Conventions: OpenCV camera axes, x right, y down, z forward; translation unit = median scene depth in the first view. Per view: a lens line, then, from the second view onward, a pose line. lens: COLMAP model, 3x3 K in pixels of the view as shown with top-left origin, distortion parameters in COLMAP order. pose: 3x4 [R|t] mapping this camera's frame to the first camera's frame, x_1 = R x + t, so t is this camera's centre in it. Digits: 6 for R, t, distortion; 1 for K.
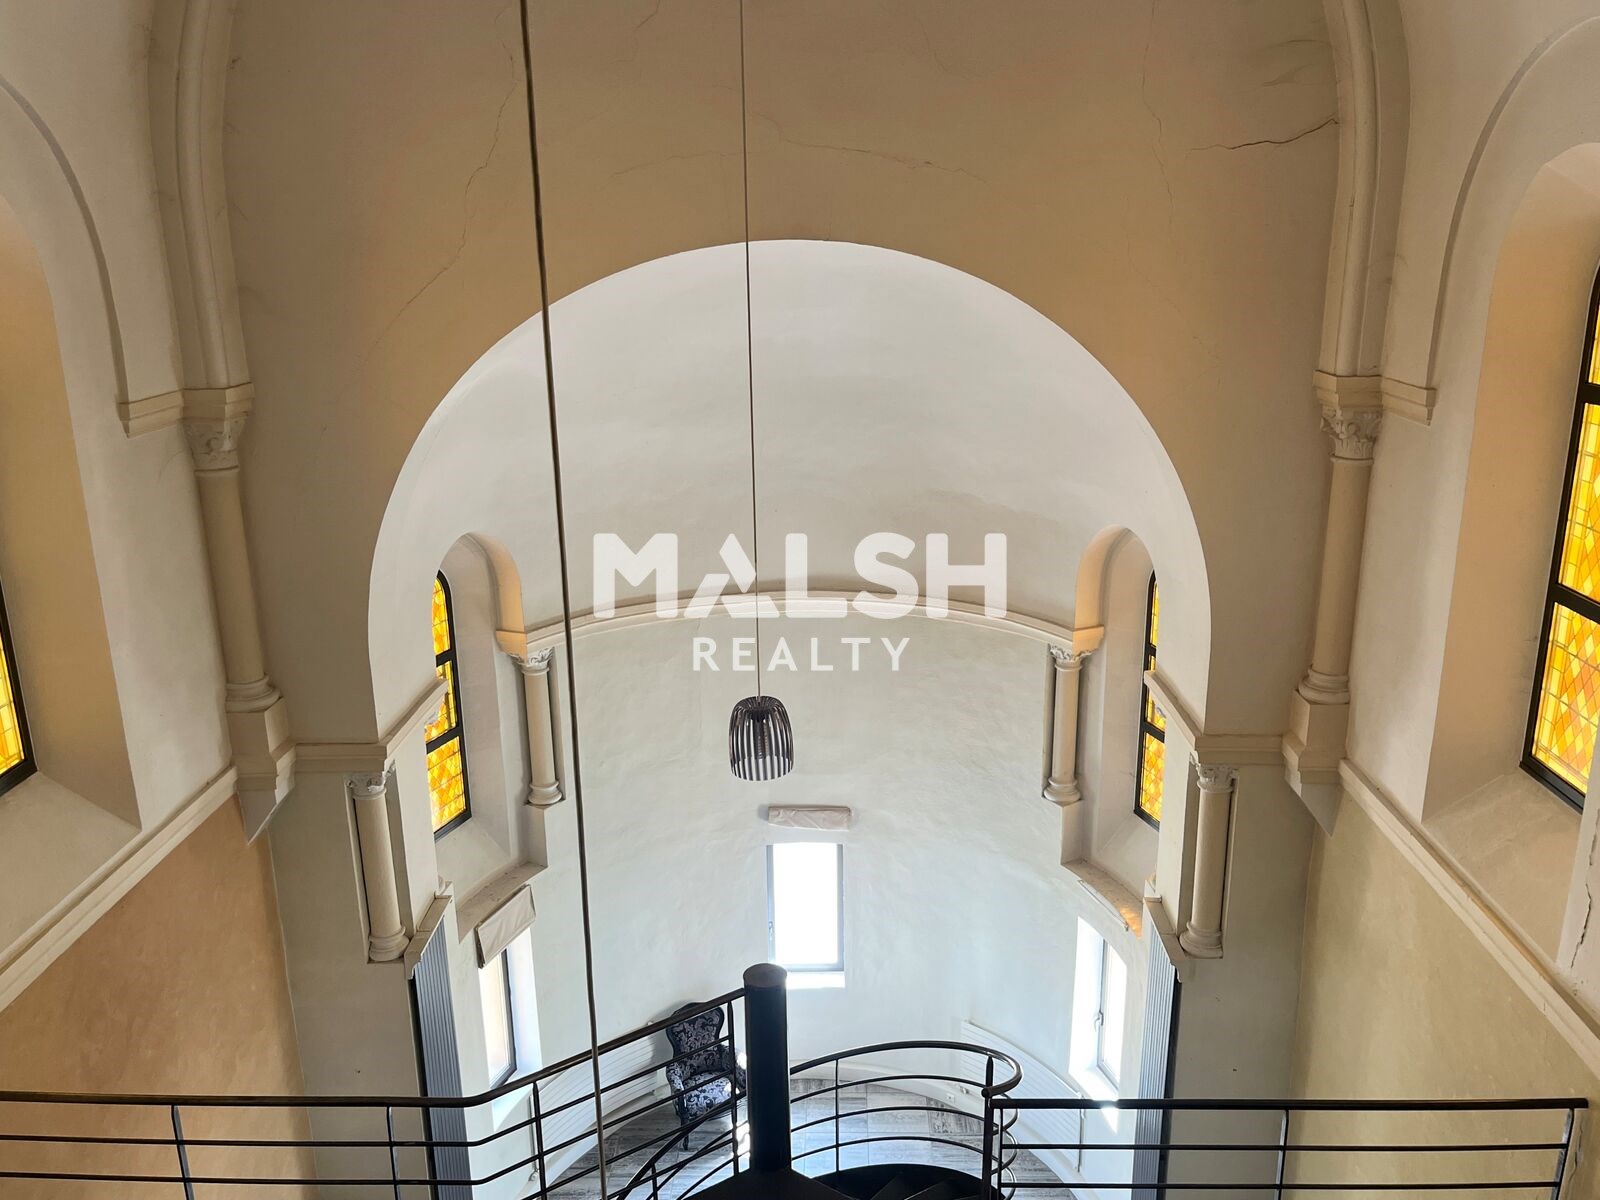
lens RADIAL K [[1291.1, 0, 800.0], [0, 1291.1, 600.0], [0, 0, 1]] dist [-0.002364, -0.005352]
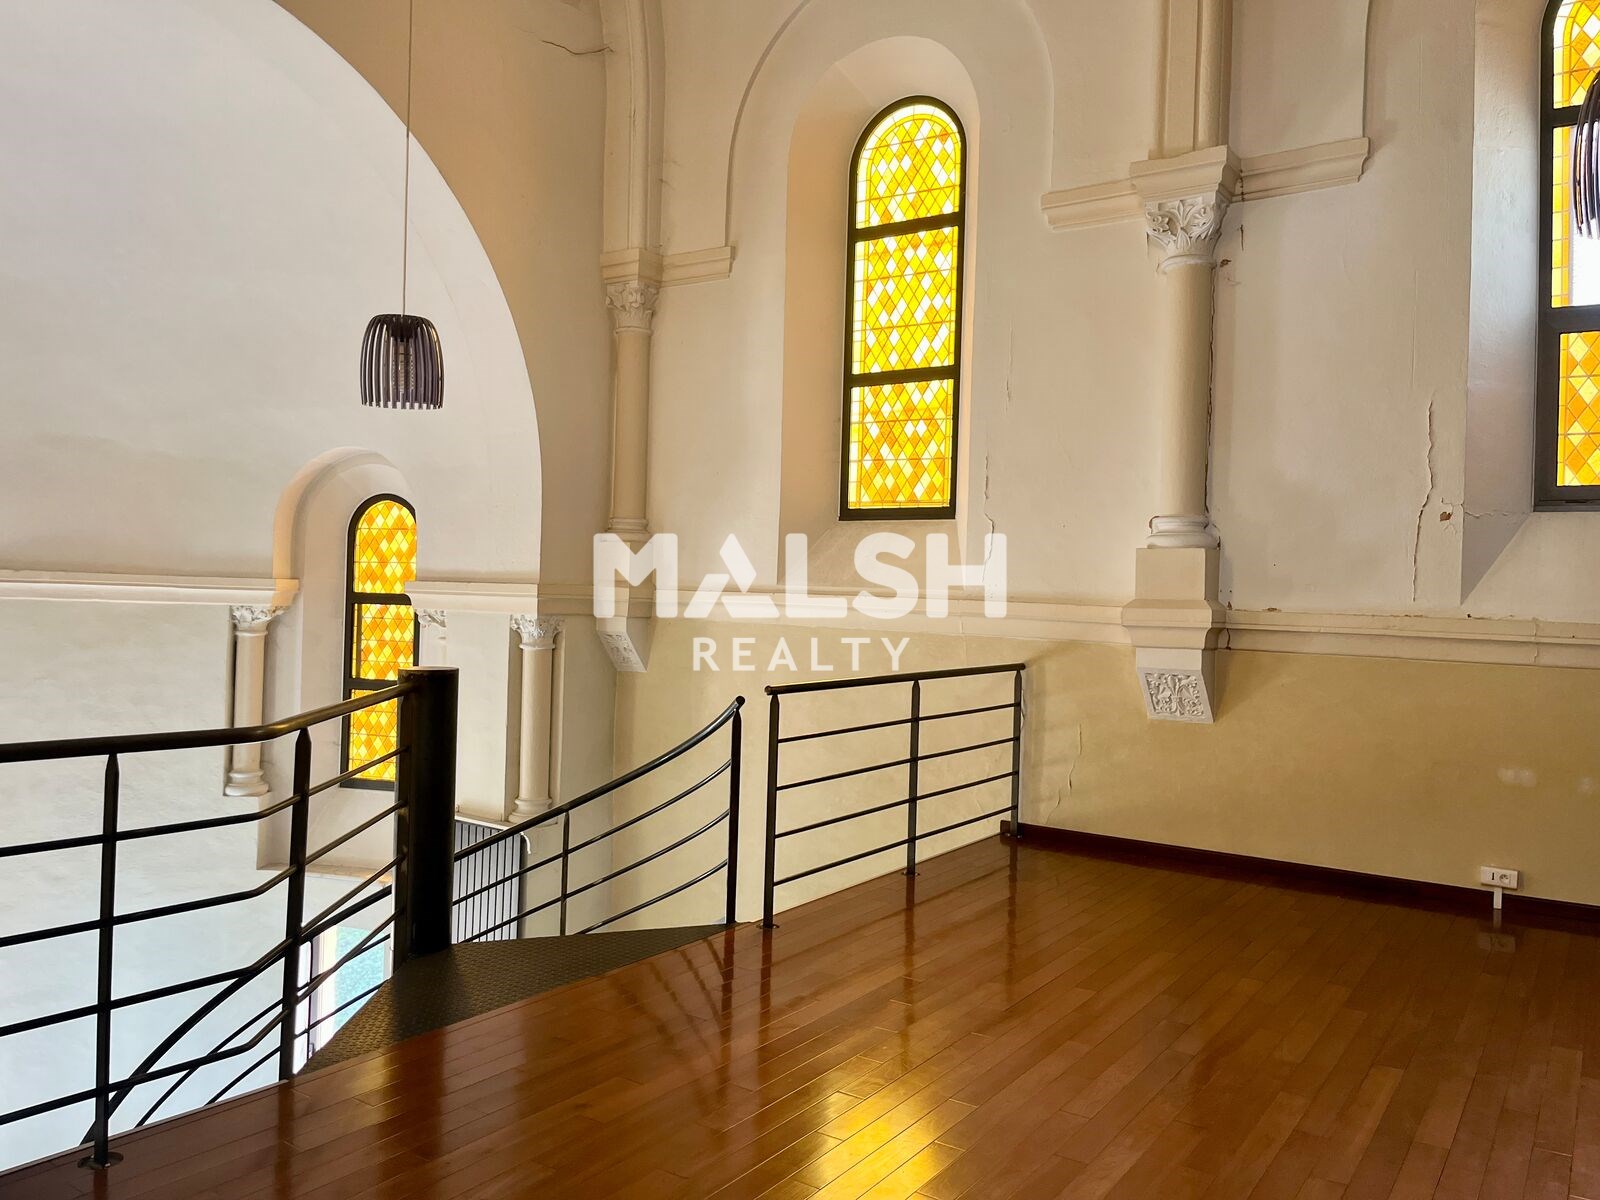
lens RADIAL K [[1226.3, 0, 800.0], [0, 1226.3, 600.0], [0, 0, 1]] dist [0.001282, 0.098603]
pose [[0.527333, 0.027929, 0.849200, -0.386232], [0.200129, 0.967257, -0.156087, 0.292450], [-0.825753, 0.252259, 0.504477, 0.314450]]
